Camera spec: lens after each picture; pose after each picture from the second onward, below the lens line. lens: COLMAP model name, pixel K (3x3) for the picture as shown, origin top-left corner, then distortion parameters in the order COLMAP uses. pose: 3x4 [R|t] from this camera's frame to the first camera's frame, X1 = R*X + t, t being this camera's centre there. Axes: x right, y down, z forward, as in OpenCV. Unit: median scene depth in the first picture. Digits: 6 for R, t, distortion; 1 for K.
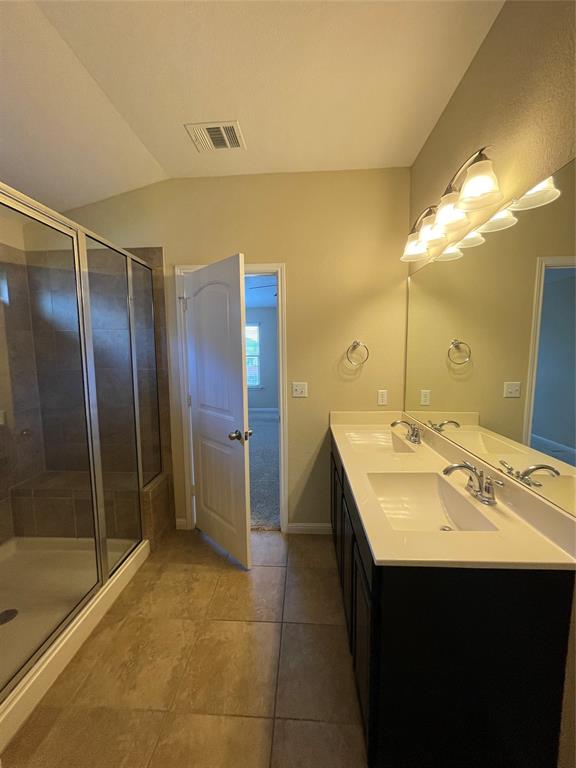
lens RADIAL K [[309.4, 0, 286.5], [0, 309.4, 382.1], [0, 0, 1]] dist [-0.001829, 0.000345]
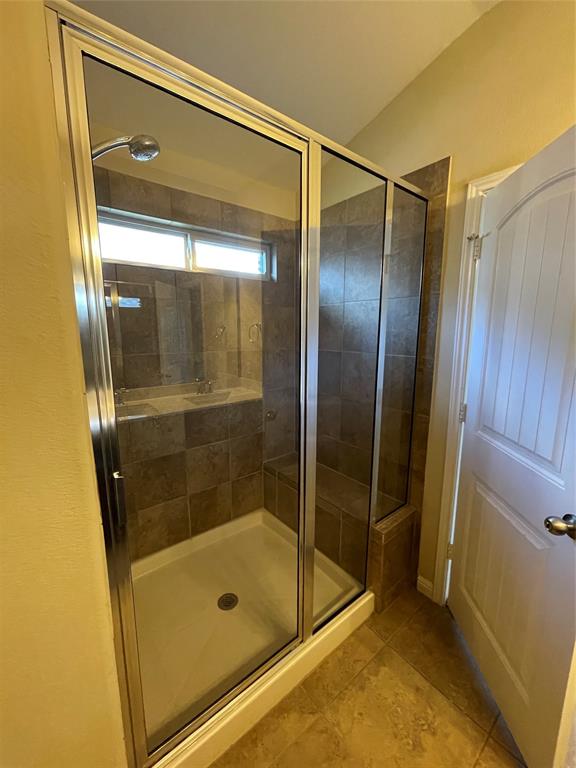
lens RADIAL K [[309.4, 0, 286.5], [0, 309.4, 382.1], [0, 0, 1]] dist [-0.001829, 0.000345]
pose [[0.667228, 0.131114, -0.733223, -0.114413], [-0.080680, 0.991315, 0.103847, -0.036736], [0.740471, -0.010133, 0.672012, 0.355462]]
